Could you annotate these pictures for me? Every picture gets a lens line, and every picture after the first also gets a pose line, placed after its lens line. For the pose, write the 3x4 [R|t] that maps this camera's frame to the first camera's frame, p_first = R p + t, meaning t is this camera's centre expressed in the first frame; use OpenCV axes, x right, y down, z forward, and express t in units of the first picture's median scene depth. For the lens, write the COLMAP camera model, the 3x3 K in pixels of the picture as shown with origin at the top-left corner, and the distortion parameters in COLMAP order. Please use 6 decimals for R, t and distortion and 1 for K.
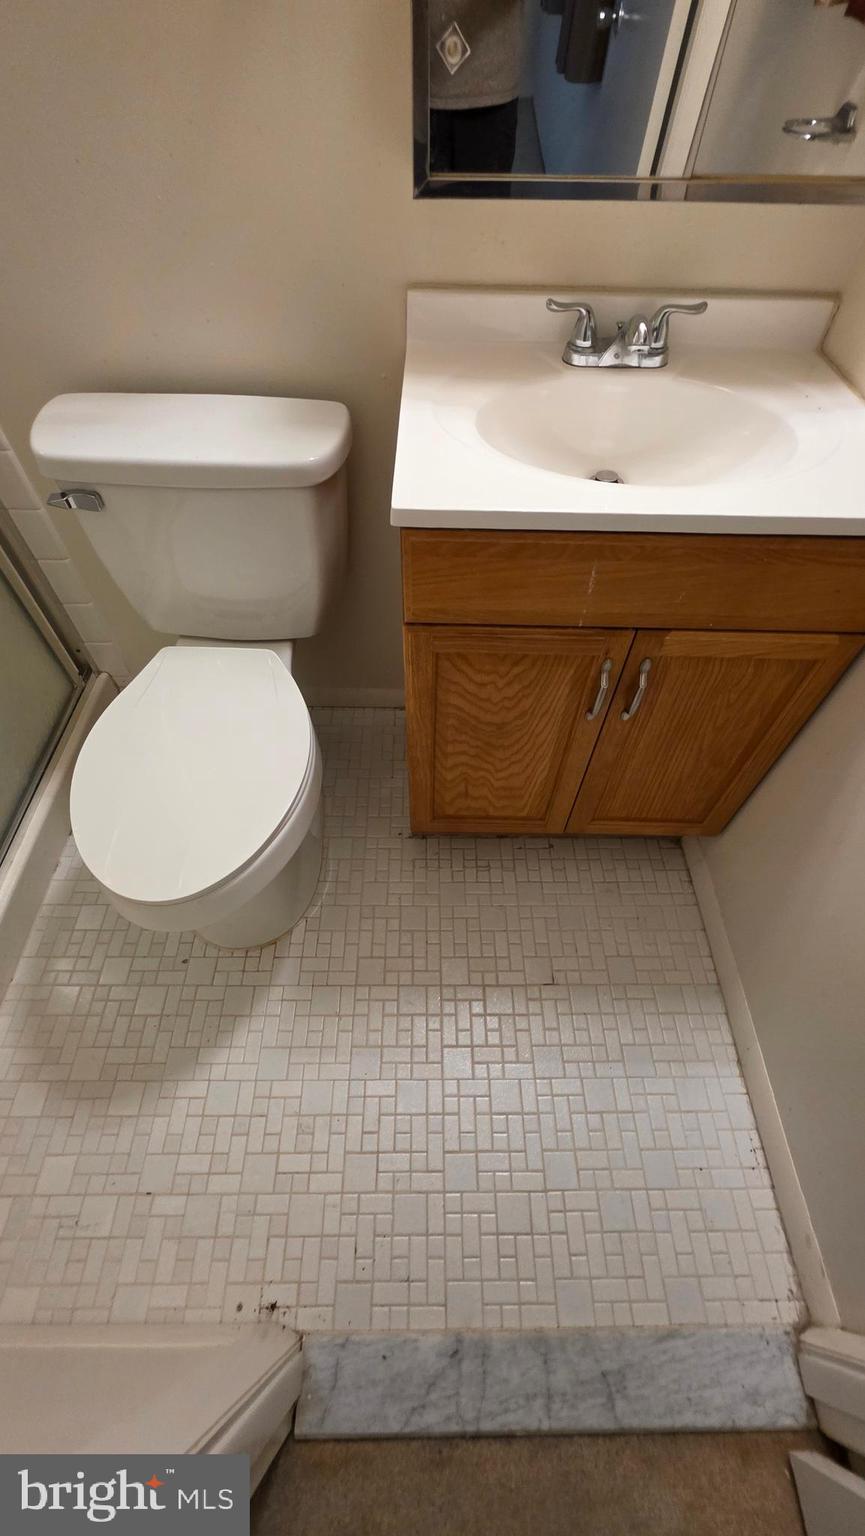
lens RADIAL K [[619.6, 0, 432.0], [0, 619.6, 768.3], [0, 0, 1]] dist [0.001268, 0.000058]
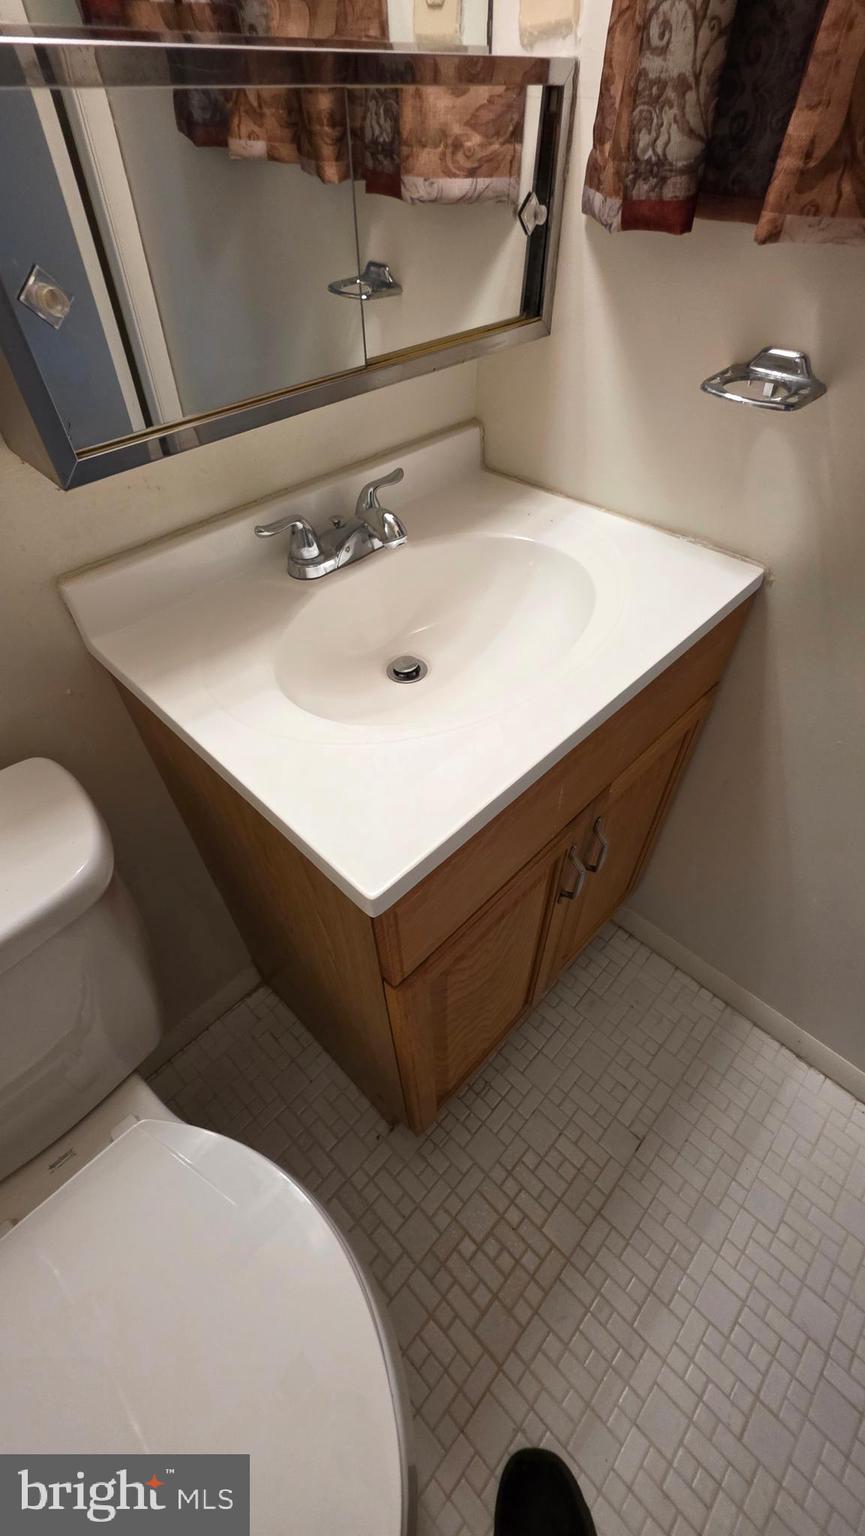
lens RADIAL K [[619.6, 0, 433.3], [0, 619.6, 764.6], [0, 0, 1]] dist [0.001268, 0.000058]
pose [[0.690420, -0.540674, 0.480617, -0.157129], [0.596142, 0.801595, 0.045386, -0.327054], [-0.409799, 0.255180, 0.875756, 0.230166]]
